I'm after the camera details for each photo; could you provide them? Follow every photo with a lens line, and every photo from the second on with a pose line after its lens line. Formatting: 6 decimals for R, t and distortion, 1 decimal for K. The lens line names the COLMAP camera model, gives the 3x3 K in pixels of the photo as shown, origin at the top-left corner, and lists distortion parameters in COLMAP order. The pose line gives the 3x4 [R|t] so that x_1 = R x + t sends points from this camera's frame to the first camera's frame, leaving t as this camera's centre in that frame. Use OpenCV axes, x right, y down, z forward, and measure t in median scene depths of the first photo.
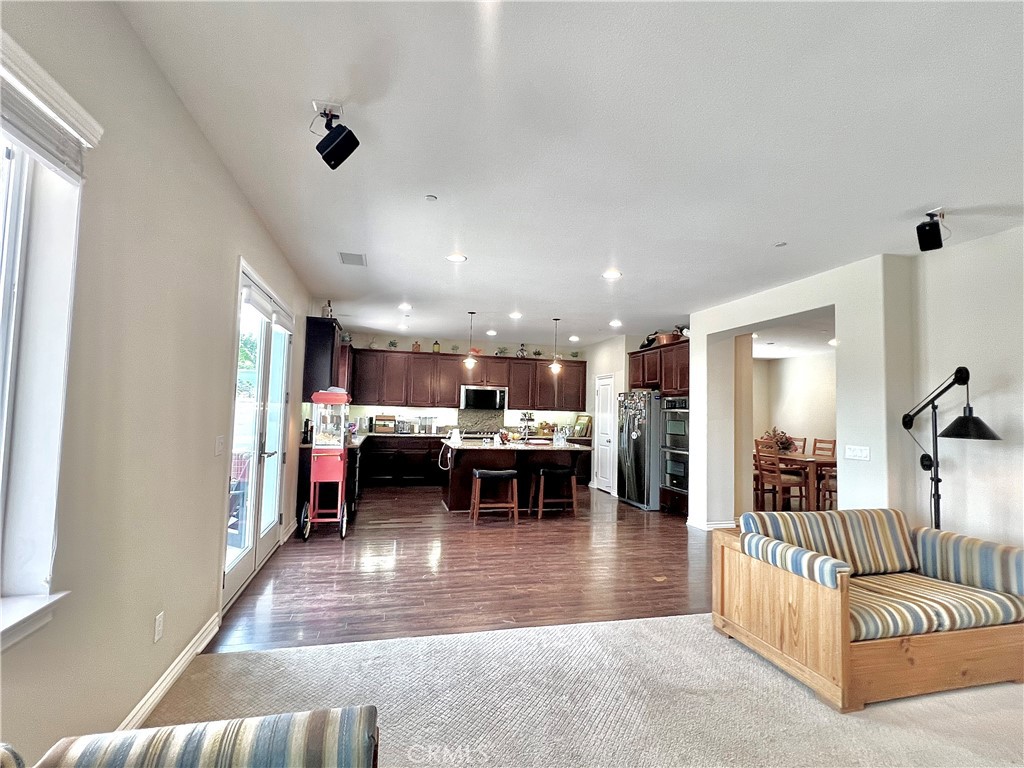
lens RADIAL K [[482.9, 0, 512.3], [0, 482.9, 384.0], [0, 0, 1]] dist [-0.000050, 0.000590]
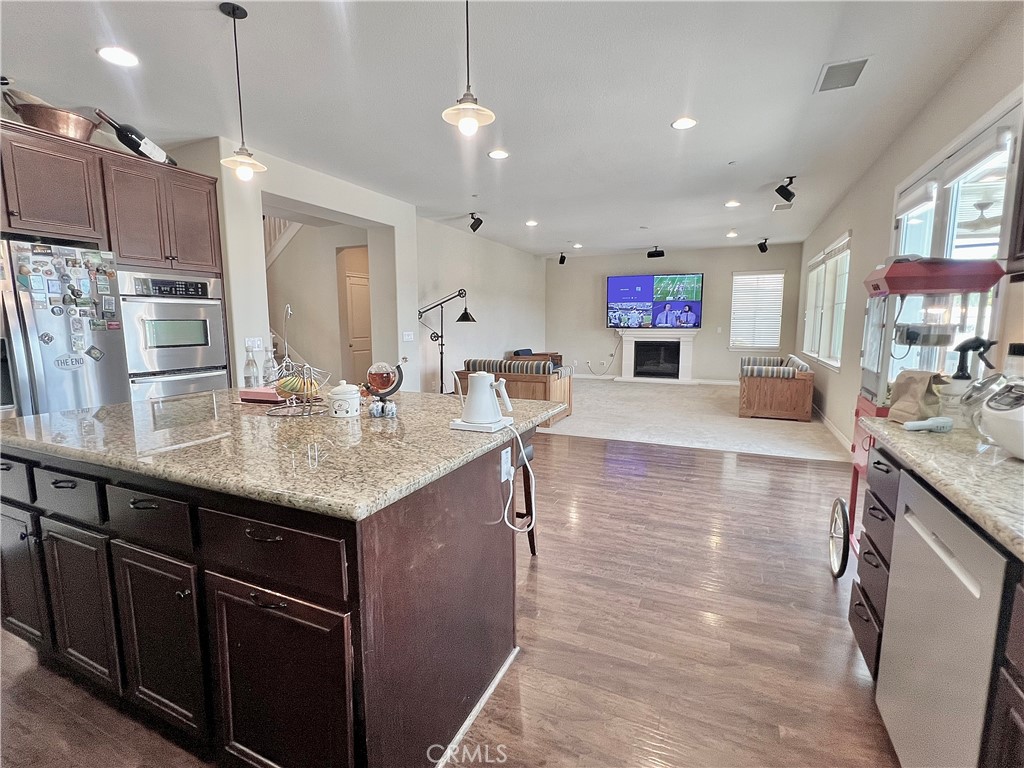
lens RADIAL K [[482.9, 0, 506.2], [0, 482.9, 384.4], [0, 0, 1]] dist [-0.000050, 0.000590]
pose [[-0.772453, -0.104586, 0.626401, -0.549789], [-0.054209, 0.993605, 0.099048, 0.146755], [-0.632755, 0.042553, -0.773182, 2.296204]]
